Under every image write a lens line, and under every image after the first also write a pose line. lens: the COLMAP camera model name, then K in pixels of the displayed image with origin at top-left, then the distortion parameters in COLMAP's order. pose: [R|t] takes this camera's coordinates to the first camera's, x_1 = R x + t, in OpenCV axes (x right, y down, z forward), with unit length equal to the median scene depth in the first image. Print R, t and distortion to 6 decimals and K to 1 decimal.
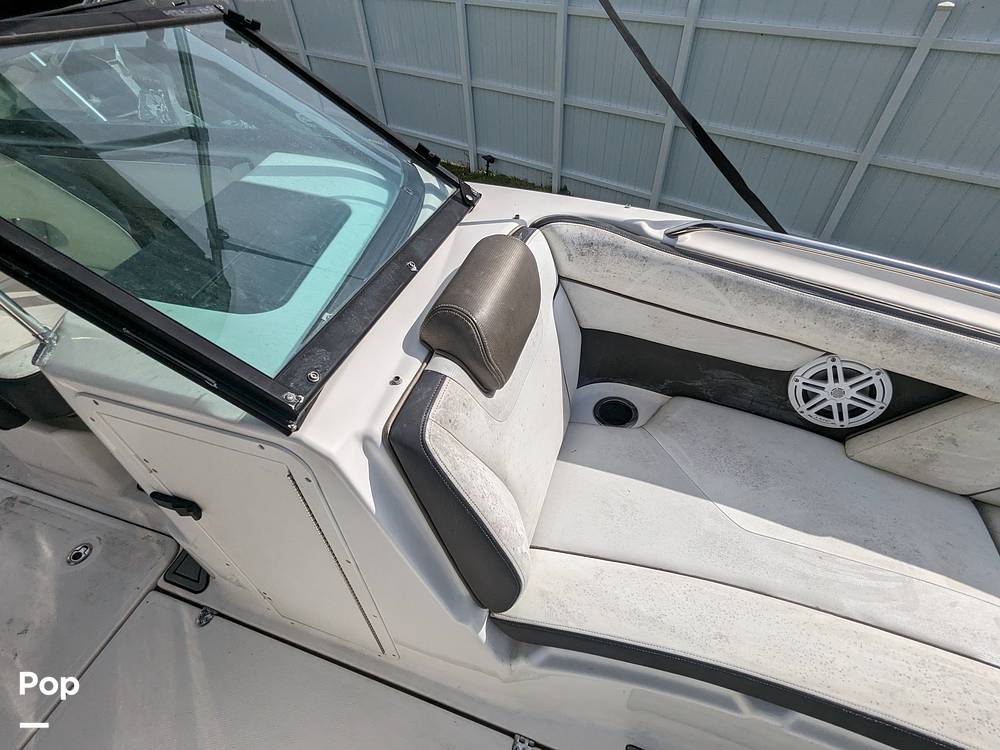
lens RADIAL K [[471.4, 0, 500.0], [0, 471.4, 375.0], [0, 0, 1]] dist [-0.011846, 0.010550]
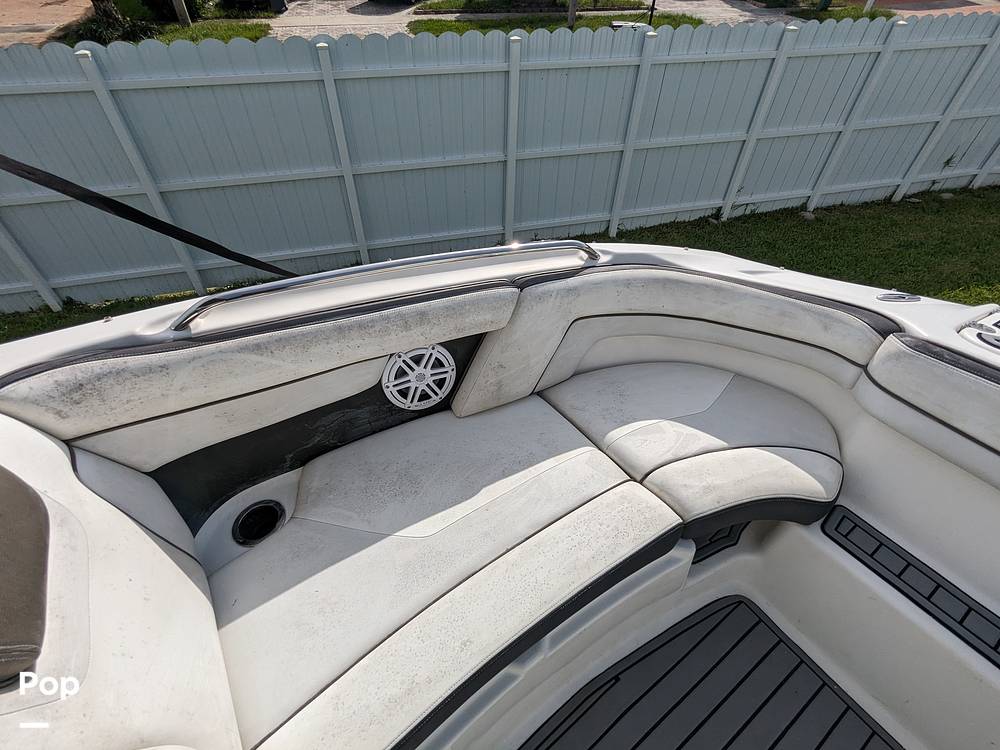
lens RADIAL K [[464.2, 0, 500.0], [0, 464.2, 375.0], [0, 0, 1]] dist [-0.000262, -0.000791]
pose [[0.609558, -0.520962, 0.597526, 0.171855], [0.554455, 0.818886, 0.148339, -0.026172], [-0.566585, 0.240880, 0.788009, 0.012921]]
